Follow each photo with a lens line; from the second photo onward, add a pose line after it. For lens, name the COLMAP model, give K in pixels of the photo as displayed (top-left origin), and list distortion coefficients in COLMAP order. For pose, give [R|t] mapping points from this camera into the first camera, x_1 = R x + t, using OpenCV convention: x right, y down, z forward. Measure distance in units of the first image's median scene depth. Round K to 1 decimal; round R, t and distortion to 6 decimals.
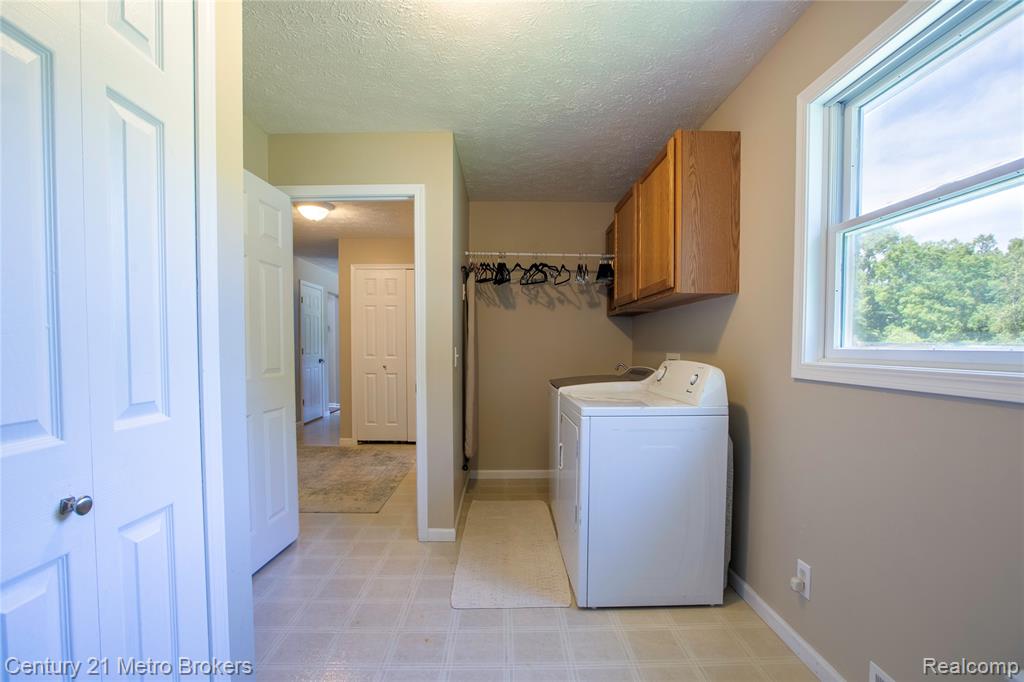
lens RADIAL K [[473.7, 0, 507.6], [0, 473.7, 364.6], [0, 0, 1]] dist [-0.027691, 0.001015]
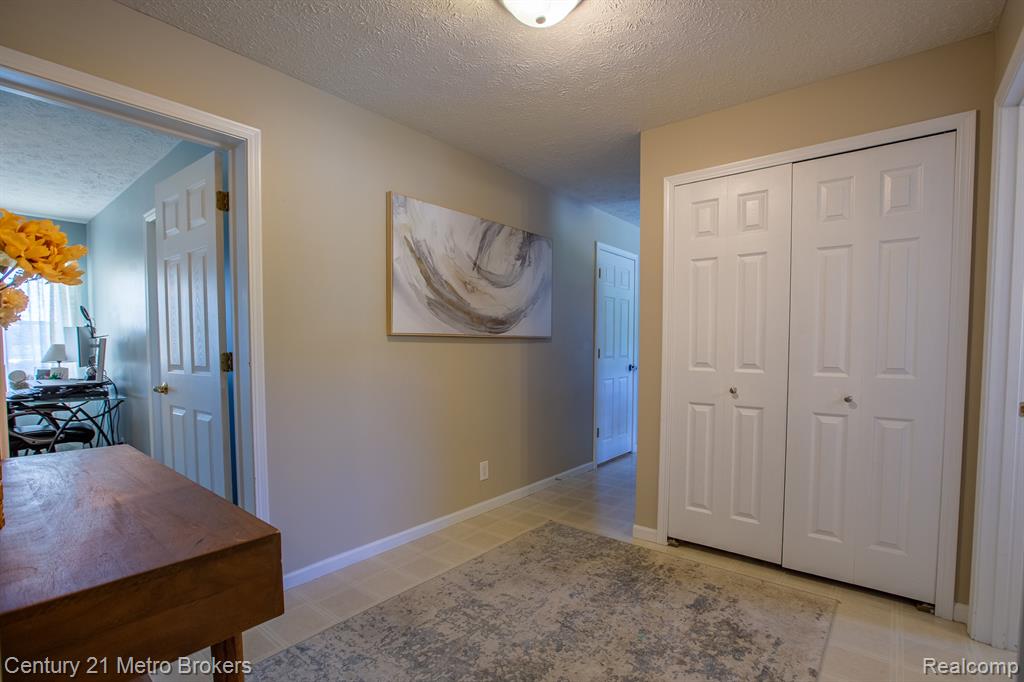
lens RADIAL K [[473.7, 0, 507.6], [0, 473.7, 364.6], [0, 0, 1]] dist [-0.027691, 0.001015]
pose [[0.758740, 0.030231, -0.650691, -0.130114], [-0.029597, 0.999491, 0.011924, -0.020198], [0.650720, 0.010212, 0.759249, 0.514706]]
